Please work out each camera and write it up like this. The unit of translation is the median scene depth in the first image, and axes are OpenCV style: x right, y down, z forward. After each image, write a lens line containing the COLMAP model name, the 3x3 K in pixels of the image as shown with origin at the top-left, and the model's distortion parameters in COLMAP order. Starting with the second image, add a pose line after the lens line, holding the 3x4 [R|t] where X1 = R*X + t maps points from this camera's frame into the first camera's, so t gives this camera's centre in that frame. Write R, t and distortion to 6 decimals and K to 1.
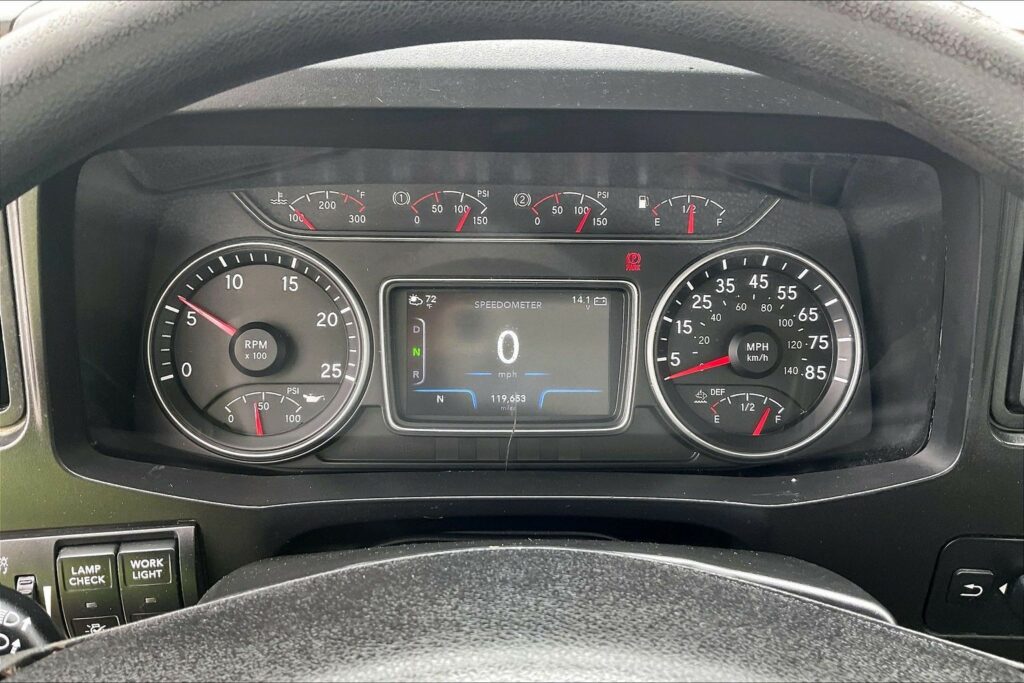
lens RADIAL K [[882.0, 0, 504.5], [0, 882.0, 345.7], [0, 0, 1]] dist [0.086666, 0.013748]
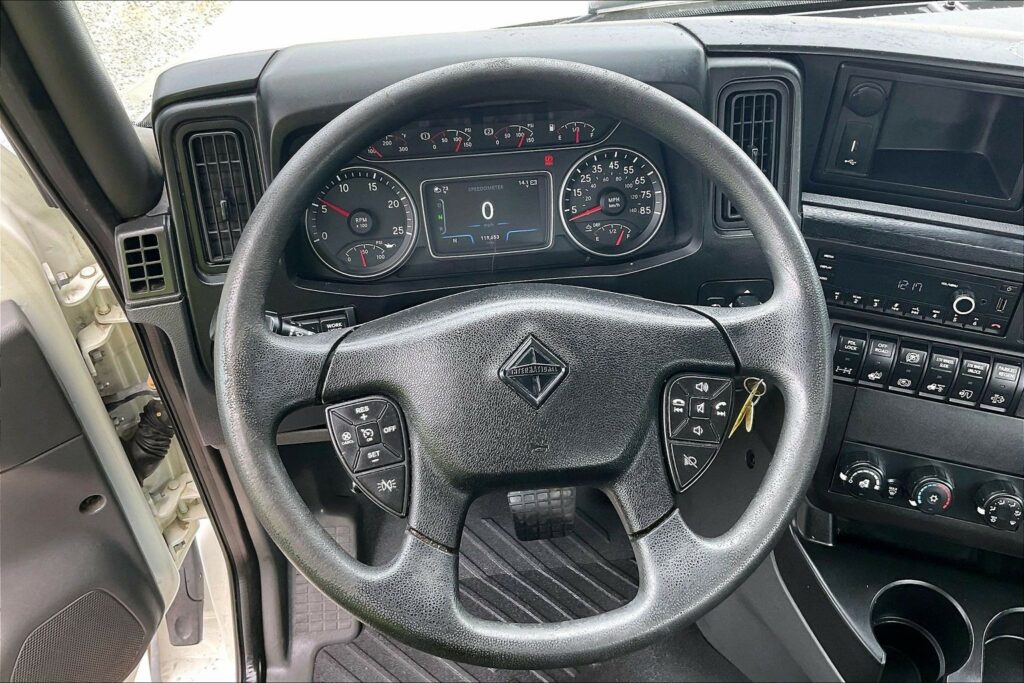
lens RADIAL K [[882.0, 0, 508.5], [0, 882.0, 349.8], [0, 0, 1]] dist [0.086666, 0.013748]
pose [[0.994231, -0.092238, 0.054744, -0.085334], [0.081968, 0.982565, 0.166876, -0.018711], [-0.069182, -0.161426, 0.984457, -0.958710]]
